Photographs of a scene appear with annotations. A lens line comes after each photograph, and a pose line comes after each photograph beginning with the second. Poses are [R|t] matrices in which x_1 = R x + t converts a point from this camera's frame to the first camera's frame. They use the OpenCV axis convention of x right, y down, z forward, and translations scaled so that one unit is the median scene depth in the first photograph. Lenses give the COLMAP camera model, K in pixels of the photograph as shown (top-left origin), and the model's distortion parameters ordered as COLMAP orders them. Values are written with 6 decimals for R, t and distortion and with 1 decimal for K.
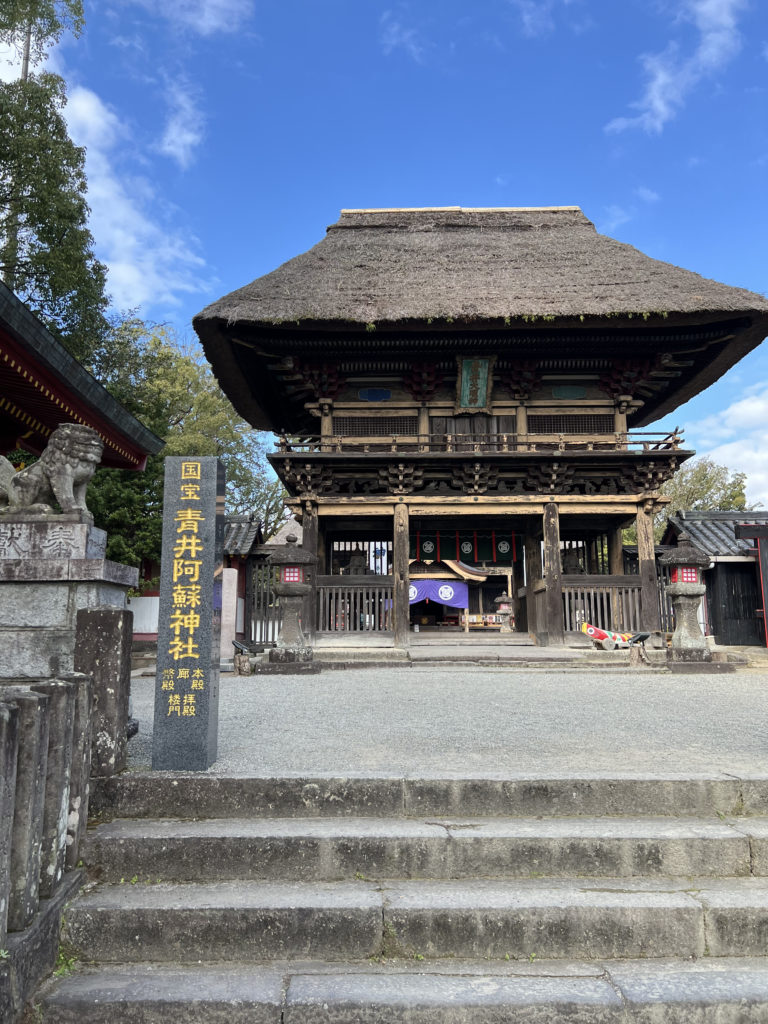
lens RADIAL K [[779.2, 0, 374.8], [0, 779.2, 539.4], [0, 0, 1]] dist [0.057735, -0.013149]
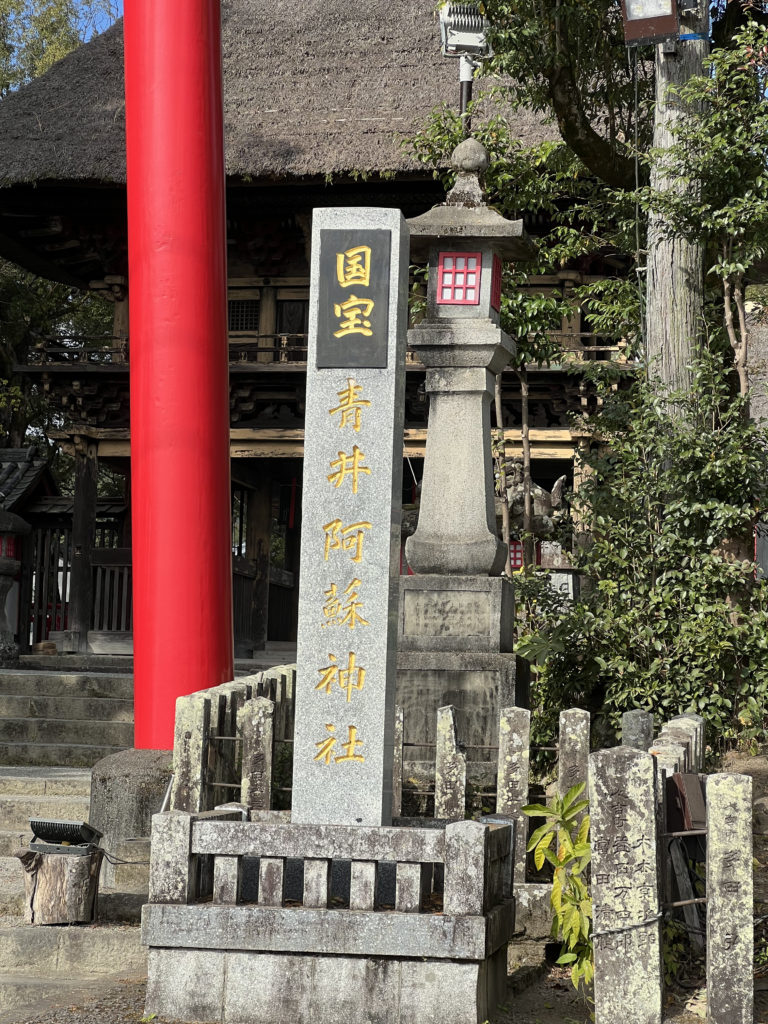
lens RADIAL K [[2285.3, 0, 391.9], [0, 2285.3, 518.6], [0, 0, 1]] dist [0.209110, 0.000000]
pose [[0.978837, 0.015374, -0.204063, 0.606485], [-0.007464, 0.999193, 0.039478, -0.060783], [0.204505, -0.037119, 0.978161, -0.906966]]
